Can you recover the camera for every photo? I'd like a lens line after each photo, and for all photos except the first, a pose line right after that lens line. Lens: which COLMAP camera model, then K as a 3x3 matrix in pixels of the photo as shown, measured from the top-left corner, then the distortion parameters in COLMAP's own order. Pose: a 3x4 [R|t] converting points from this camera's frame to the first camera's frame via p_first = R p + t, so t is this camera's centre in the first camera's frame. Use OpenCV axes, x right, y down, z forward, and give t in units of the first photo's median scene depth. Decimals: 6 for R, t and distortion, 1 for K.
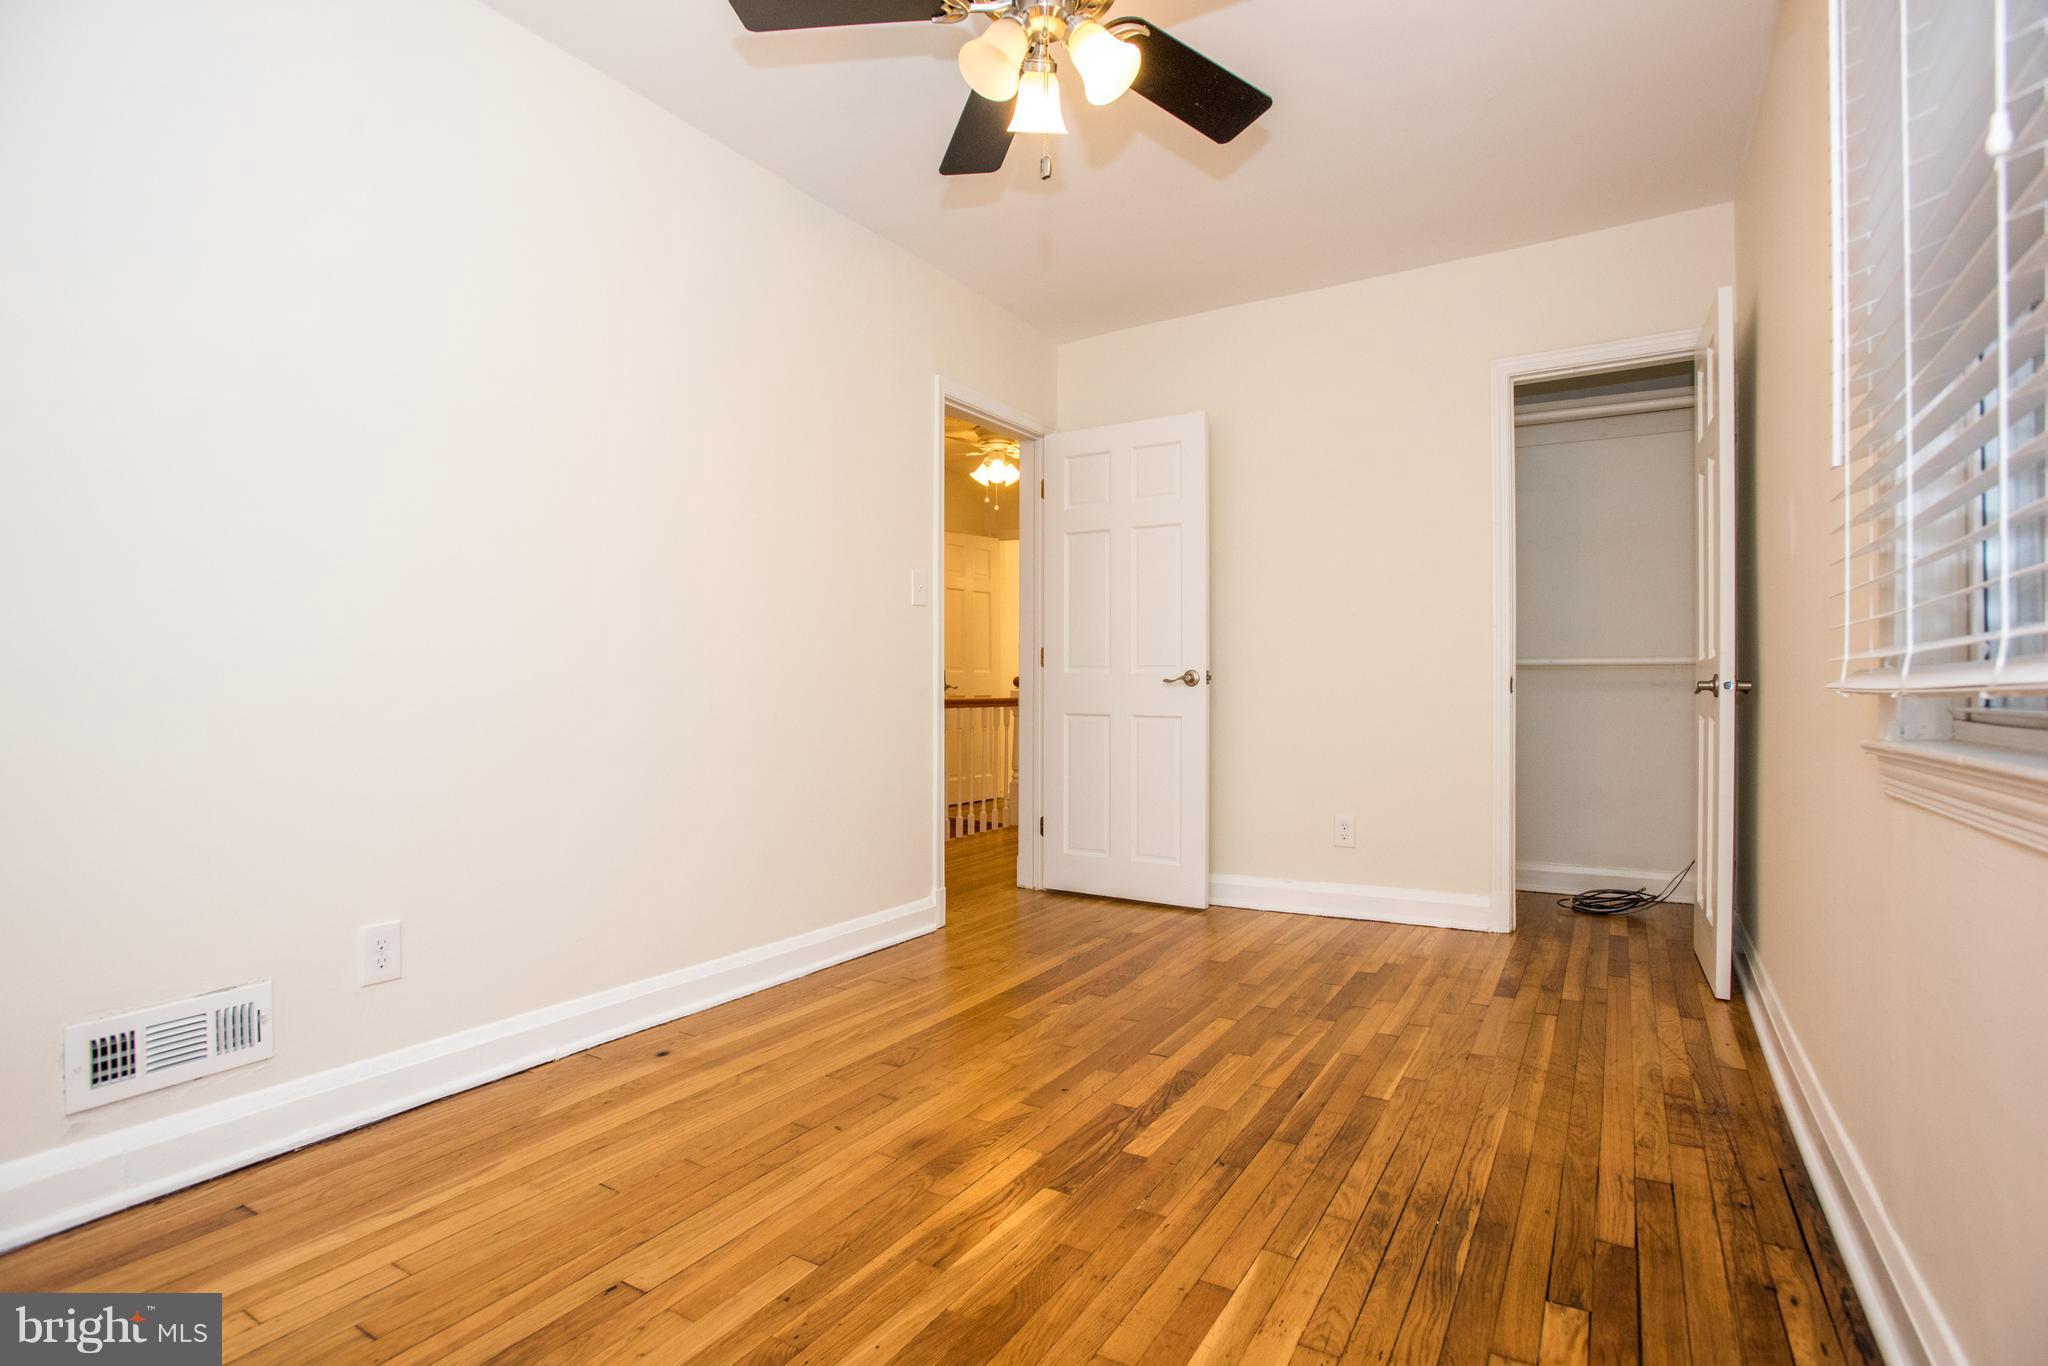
lens RADIAL K [[1022.9, 0, 1023.7], [0, 1022.9, 683.4], [0, 0, 1]] dist [-0.048239, 0.011854]
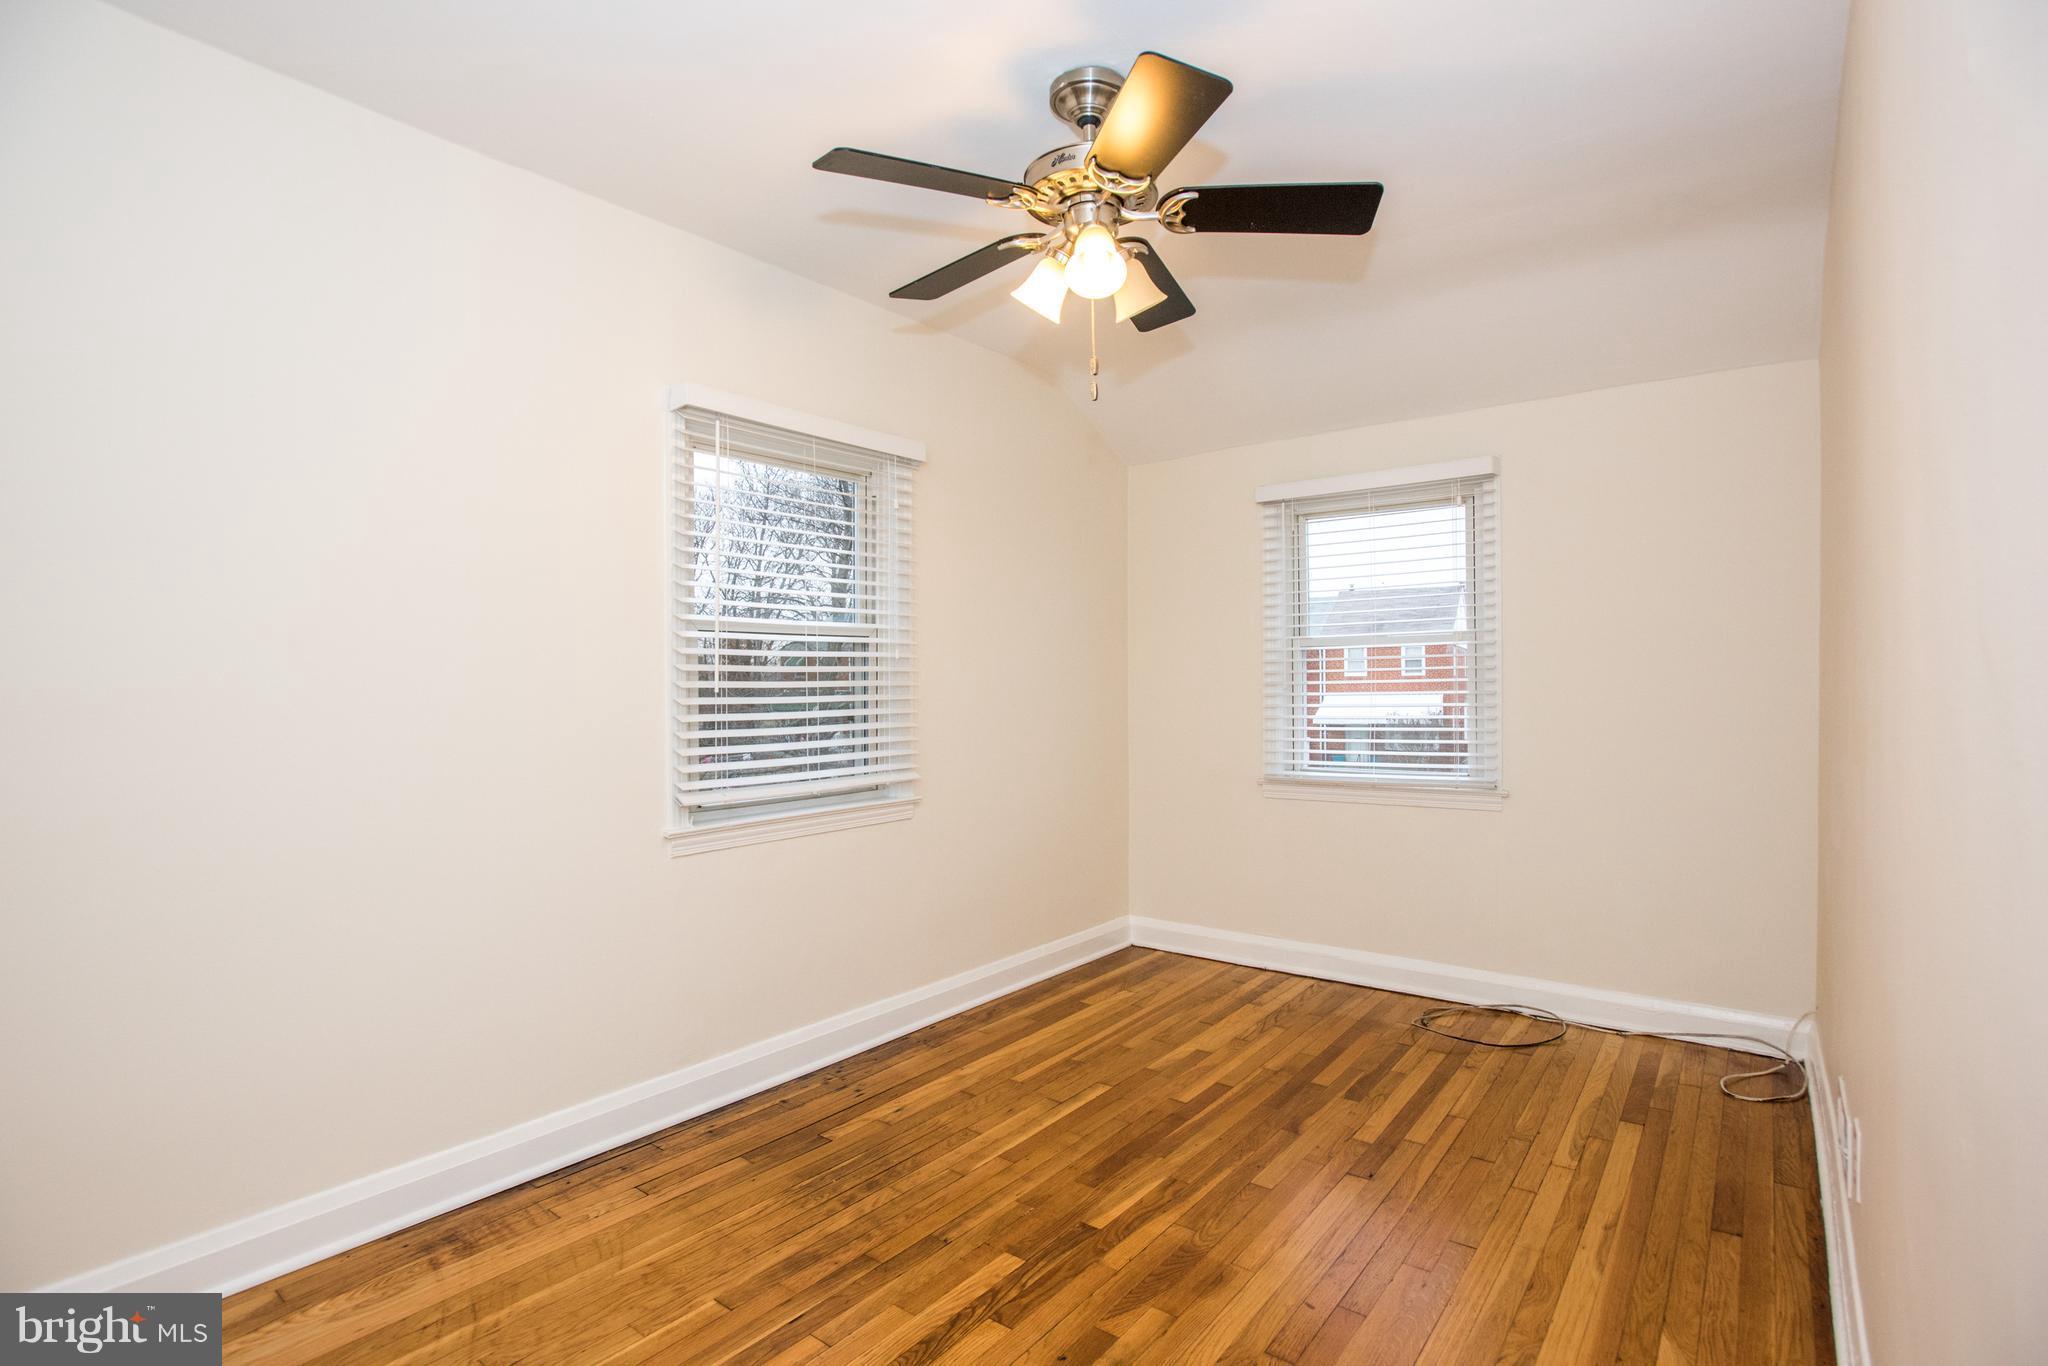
lens RADIAL K [[1022.9, 0, 1019.7], [0, 1022.9, 686.1], [0, 0, 1]] dist [-0.048239, 0.011854]
pose [[-0.993872, 0.007064, 0.110314, -0.021995], [0.006730, 0.999972, -0.003398, -0.163809], [-0.110335, -0.002635, -0.993891, 2.227993]]
